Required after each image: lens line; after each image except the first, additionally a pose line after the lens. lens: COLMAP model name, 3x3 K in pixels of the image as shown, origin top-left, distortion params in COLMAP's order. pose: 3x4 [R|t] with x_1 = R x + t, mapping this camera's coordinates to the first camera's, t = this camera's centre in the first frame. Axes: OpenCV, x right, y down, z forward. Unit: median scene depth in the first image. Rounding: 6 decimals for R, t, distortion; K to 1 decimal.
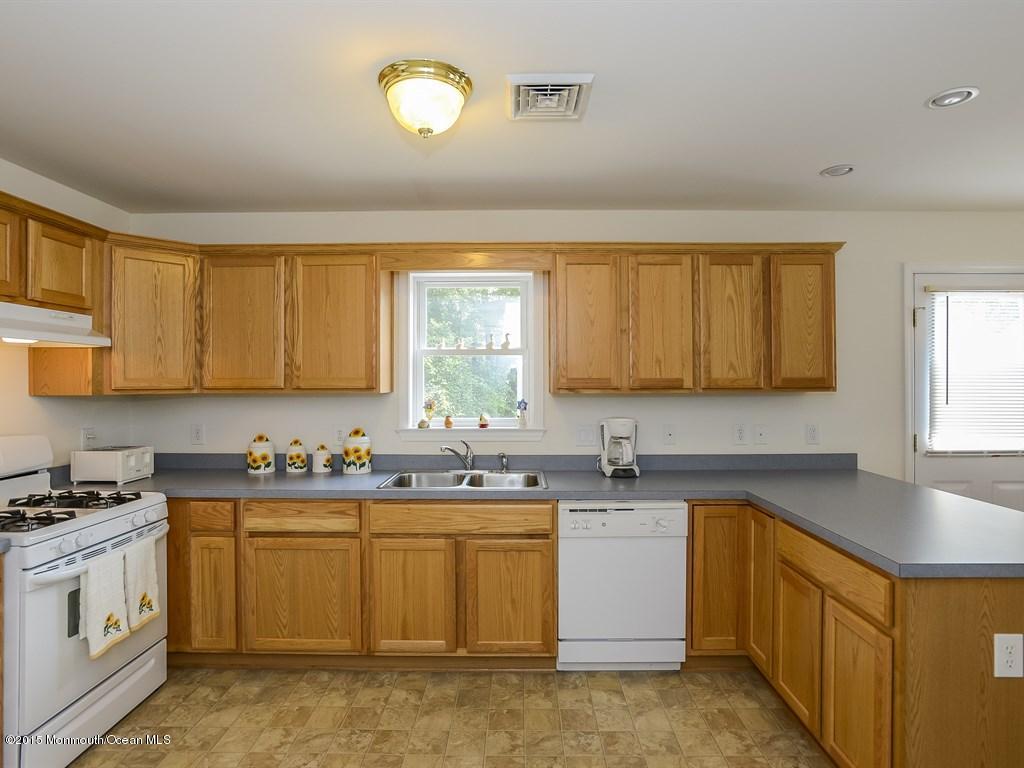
lens RADIAL K [[559.0, 0, 513.0], [0, 559.0, 377.0], [0, 0, 1]] dist [-0.055151, 0.032219]
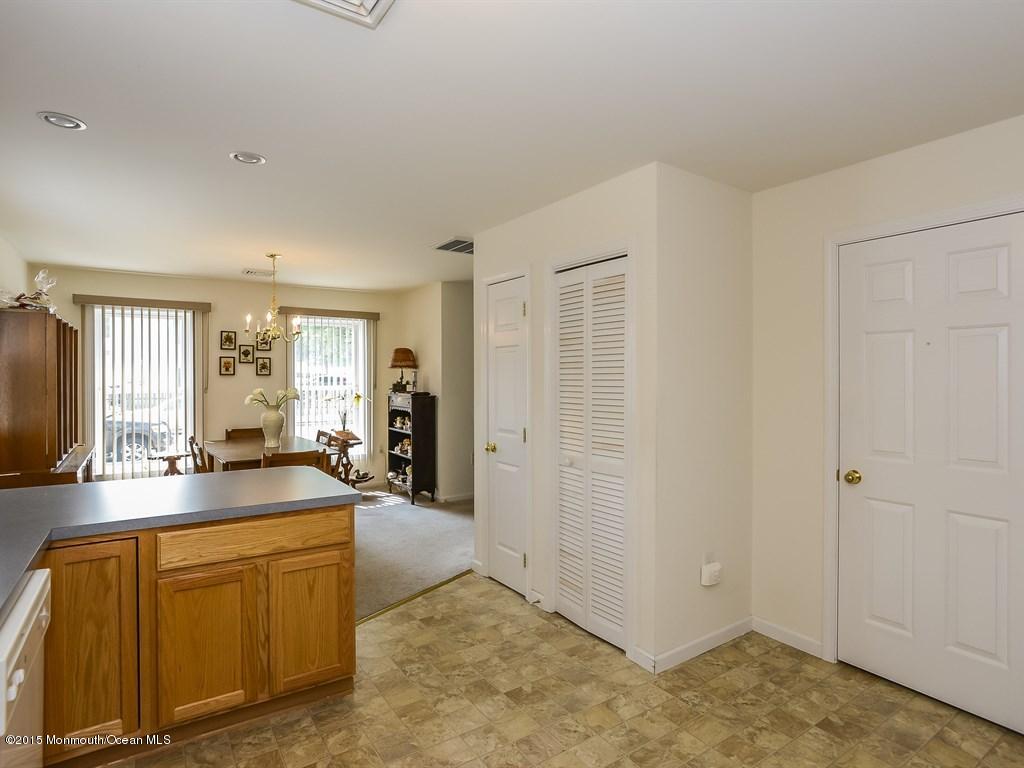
lens RADIAL K [[559.0, 0, 513.0], [0, 559.0, 377.0], [0, 0, 1]] dist [-0.055151, 0.032219]
pose [[-0.564598, -0.000847, 0.825366, -0.457742], [-0.005157, 0.999984, -0.002501, 0.011974], [-0.825350, -0.005668, -0.564593, 0.862214]]
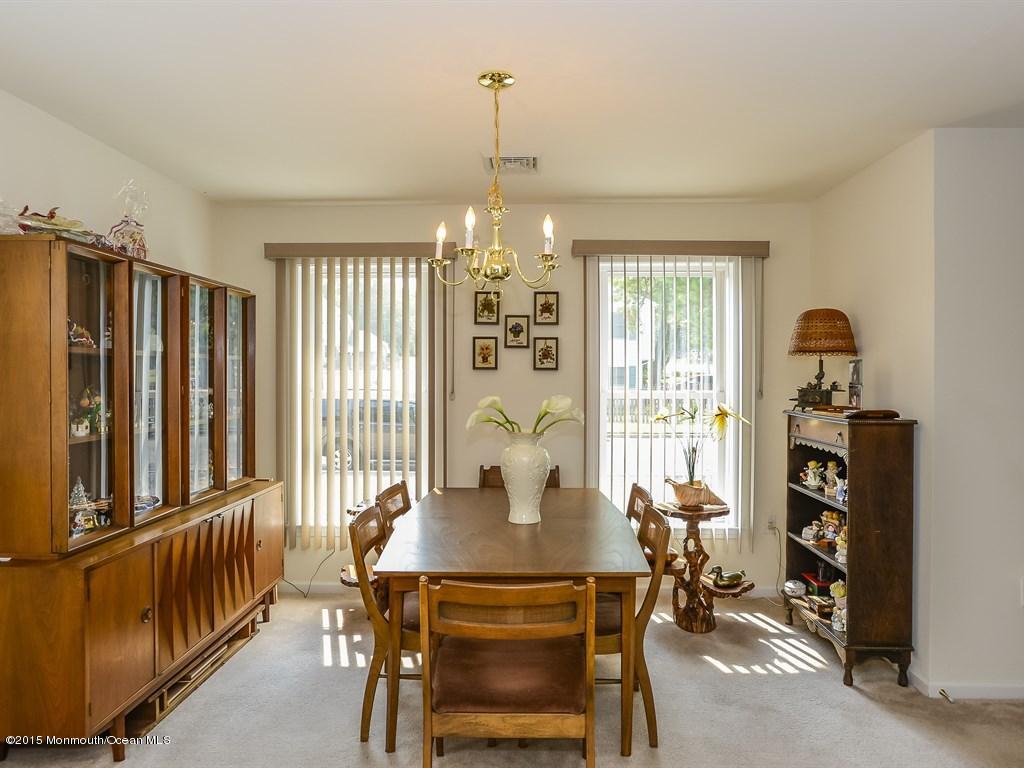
lens RADIAL K [[626.2, 0, 505.8], [0, 626.2, 378.1], [0, 0, 1]] dist [-0.064718, 0.035630]
pose [[0.038194, -0.003701, 0.999264, 0.576042], [-0.010172, 0.999940, 0.004092, 0.018001], [-0.999219, -0.010321, 0.038154, 0.465070]]
